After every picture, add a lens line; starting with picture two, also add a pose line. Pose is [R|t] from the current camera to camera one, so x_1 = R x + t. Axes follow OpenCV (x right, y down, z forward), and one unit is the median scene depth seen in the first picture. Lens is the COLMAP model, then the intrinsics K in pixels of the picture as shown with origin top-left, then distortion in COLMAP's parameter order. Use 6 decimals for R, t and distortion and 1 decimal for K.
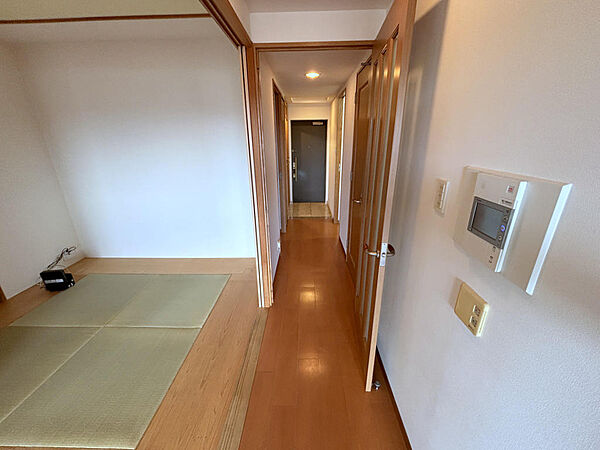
lens RADIAL K [[244.0, 0, 300.0], [0, 244.0, 225.0], [0, 0, 1]] dist [-0.001812, -0.000269]
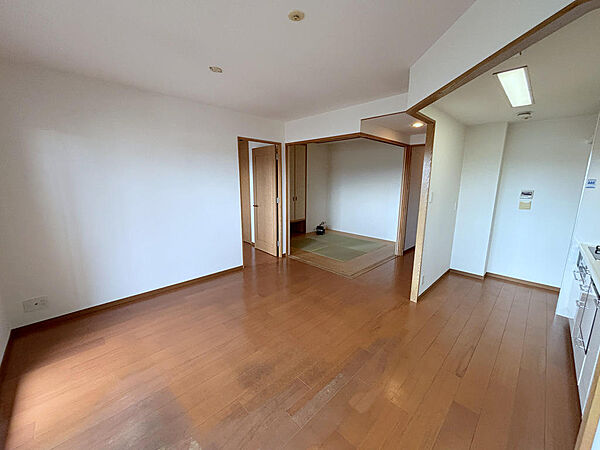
lens RADIAL K [[244.0, 0, 300.0], [0, 244.0, 225.0], [0, 0, 1]] dist [-0.001812, -0.000269]
pose [[0.723192, 0.146216, -0.674992, 0.567517], [-0.252097, 0.965784, -0.060891, 0.381108], [0.642993, 0.214199, 0.735308, -1.033106]]
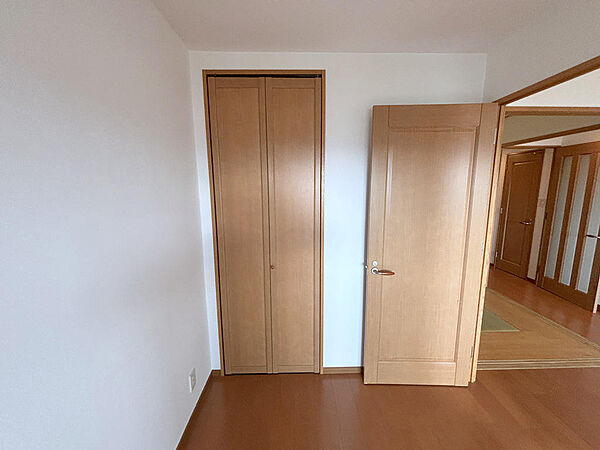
lens RADIAL K [[244.0, 0, 300.0], [0, 244.0, 225.0], [0, 0, 1]] dist [-0.001812, -0.000269]
pose [[0.998246, -0.005207, 0.058981, -1.321295], [0.016147, 0.982311, -0.186561, 0.190410], [-0.056966, 0.187186, 0.980671, -0.547635]]
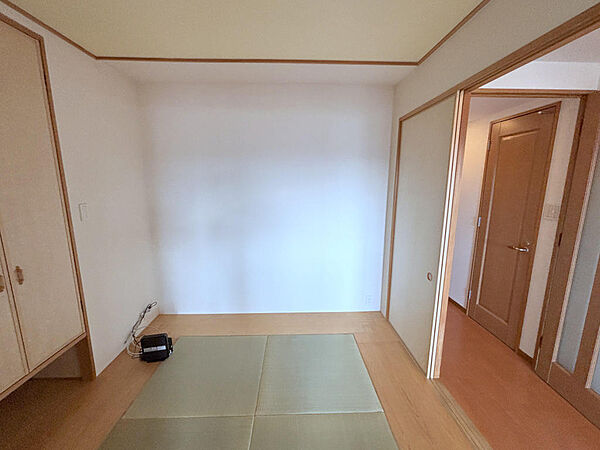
lens RADIAL K [[244.0, 0, 300.0], [0, 244.0, 225.0], [0, 0, 1]] dist [-0.001812, -0.000269]
pose [[0.998012, 0.007158, 0.062611, -0.580832], [0.003965, 0.984426, -0.175752, -0.025423], [-0.062894, 0.175651, 0.982441, 0.115504]]
